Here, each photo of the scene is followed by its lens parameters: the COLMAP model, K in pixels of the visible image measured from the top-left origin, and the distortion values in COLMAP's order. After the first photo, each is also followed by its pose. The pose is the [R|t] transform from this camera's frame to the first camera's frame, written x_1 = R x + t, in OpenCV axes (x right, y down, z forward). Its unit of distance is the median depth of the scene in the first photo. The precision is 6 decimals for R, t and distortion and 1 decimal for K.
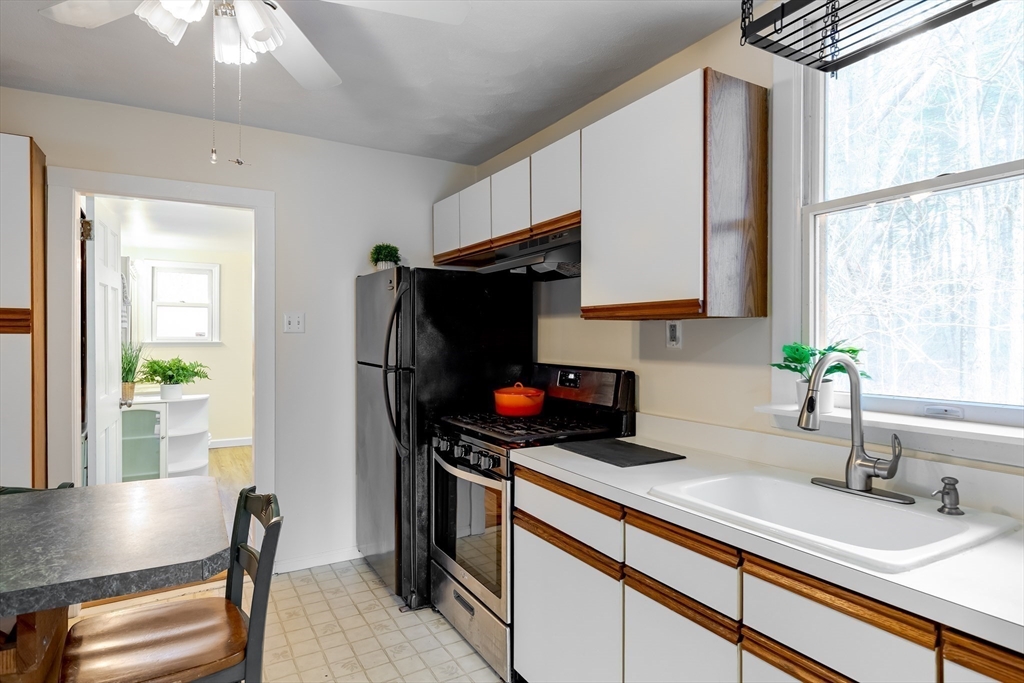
lens RADIAL K [[570.7, 0, 518.3], [0, 570.7, 340.6], [0, 0, 1]] dist [0.005208, 0.003420]
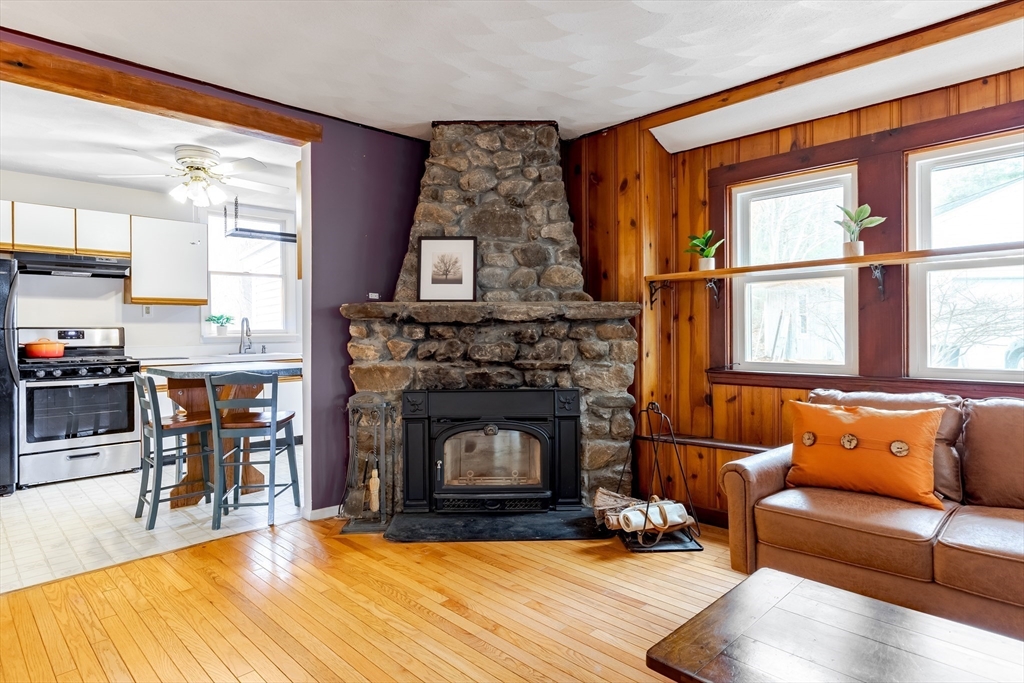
lens RADIAL K [[570.7, 0, 512.5], [0, 570.7, 334.7], [0, 0, 1]] dist [0.005208, 0.003420]
pose [[-0.253647, -0.007266, 0.967270, -1.791815], [0.014521, 0.999831, 0.011319, 0.060944], [-0.967188, 0.016916, -0.253498, 0.115971]]
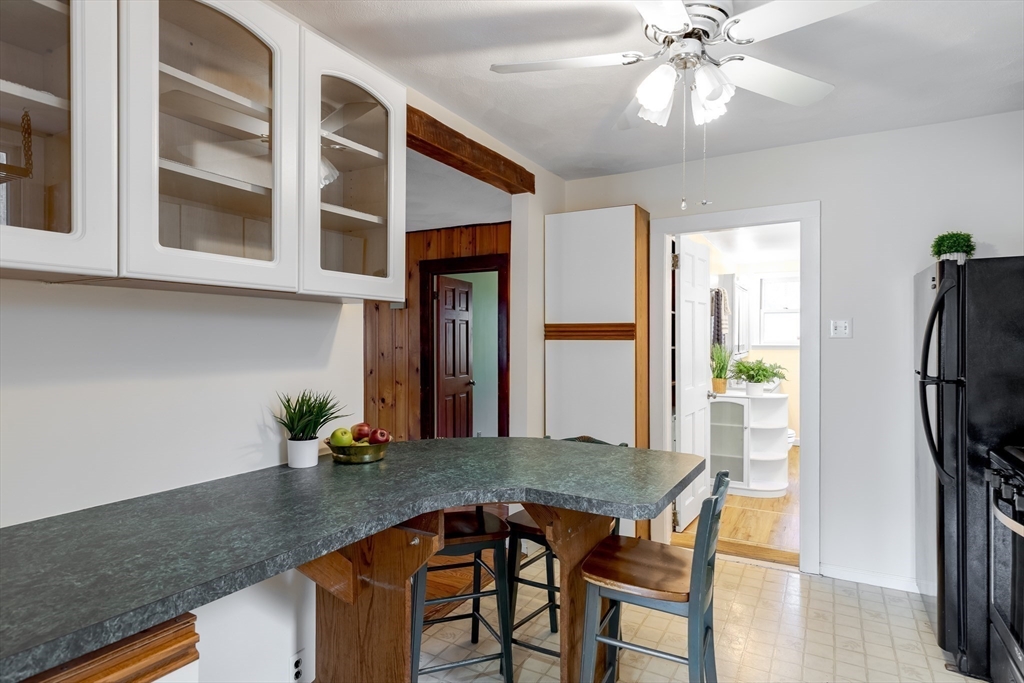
lens RADIAL K [[570.7, 0, 515.7], [0, 570.7, 339.3], [0, 0, 1]] dist [0.005208, 0.003420]
pose [[0.494436, -0.000716, -0.869214, 0.202279], [-0.003760, 0.999989, -0.002963, -0.007051], [0.869206, 0.004733, 0.494428, 0.022044]]
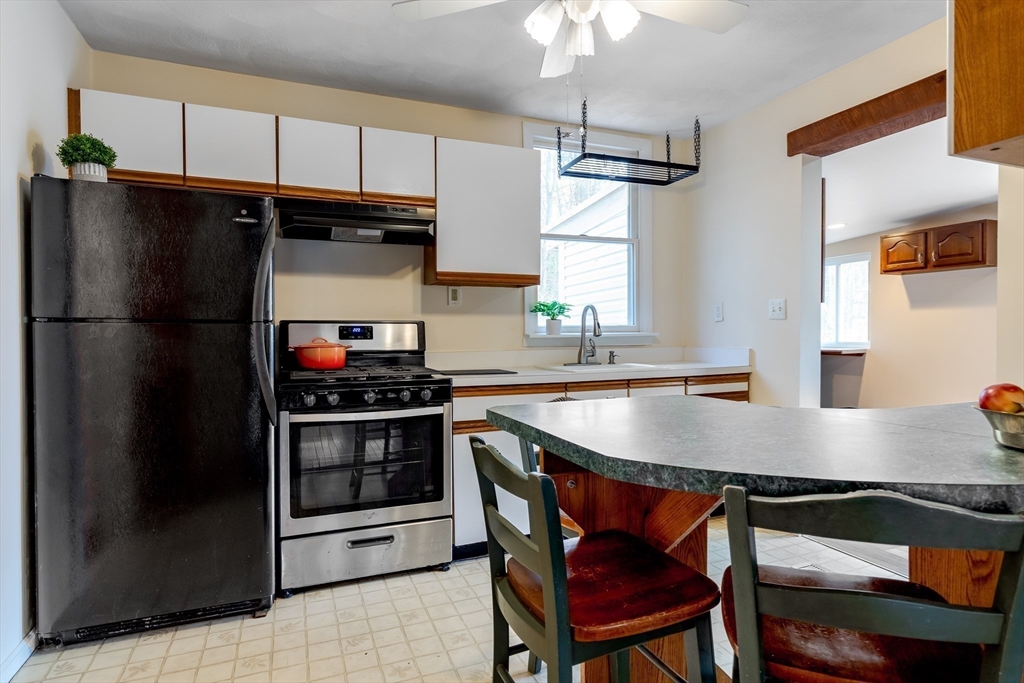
lens RADIAL K [[570.7, 0, 515.2], [0, 570.7, 337.6], [0, 0, 1]] dist [0.005208, 0.003420]
pose [[0.142951, -0.011745, 0.989660, -0.890336], [0.013923, 0.999855, 0.009855, 0.064380], [-0.989632, 0.012371, 0.143094, 0.478417]]
